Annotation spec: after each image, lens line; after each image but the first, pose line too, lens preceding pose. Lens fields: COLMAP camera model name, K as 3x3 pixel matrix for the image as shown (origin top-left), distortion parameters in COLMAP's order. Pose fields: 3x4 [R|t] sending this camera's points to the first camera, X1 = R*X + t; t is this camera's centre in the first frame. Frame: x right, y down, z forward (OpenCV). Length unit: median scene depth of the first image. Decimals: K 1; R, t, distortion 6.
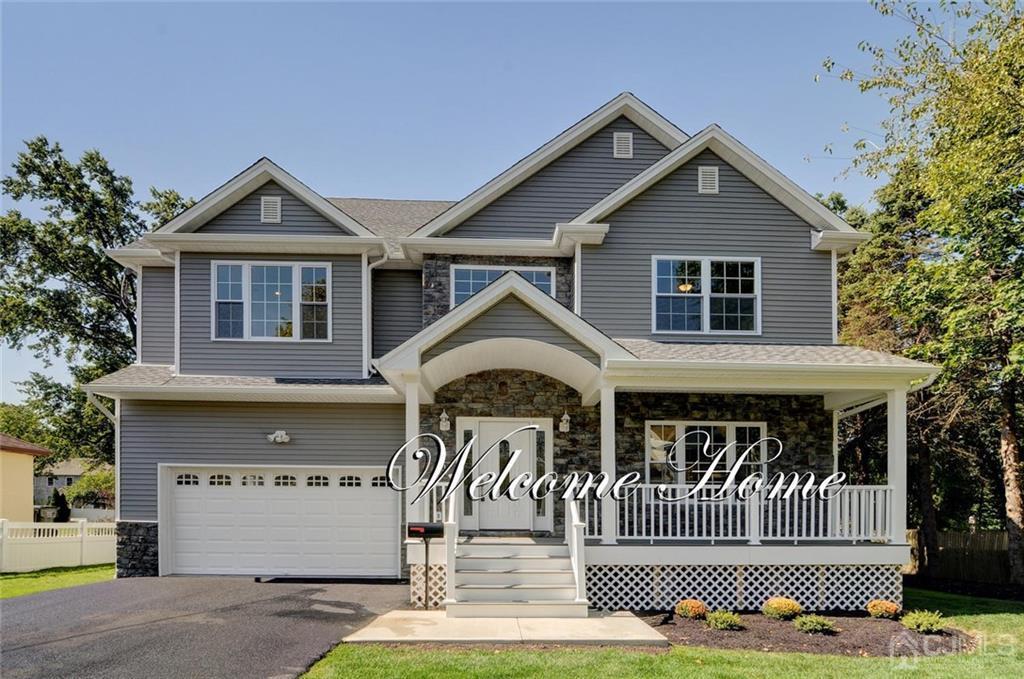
lens RADIAL K [[1334.7, 0, 512.0], [0, 1334.7, 339.5], [0, 0, 1]] dist [0.025309, -0.639530]
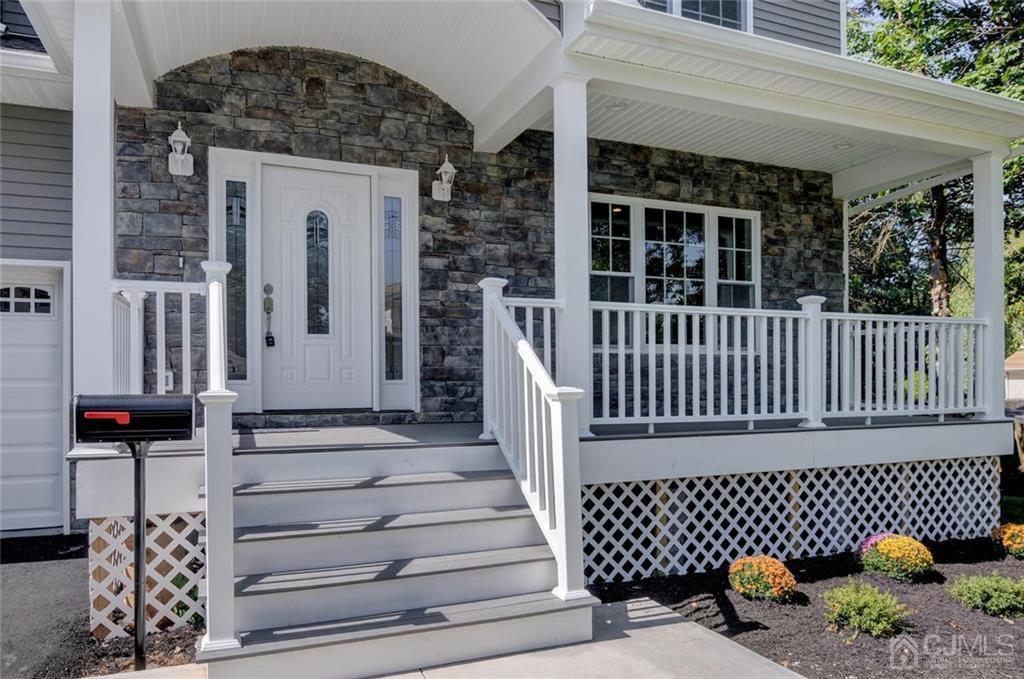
lens RADIAL K [[1107.0, 0, 510.9], [0, 1107.0, 309.5], [0, 0, 1]] dist [-0.008733, -0.006491]
pose [[0.964257, 0.000473, 0.264970, -0.040916], [-0.015674, 0.998349, 0.055257, 0.085531], [-0.264506, -0.057435, 0.962672, 0.615157]]
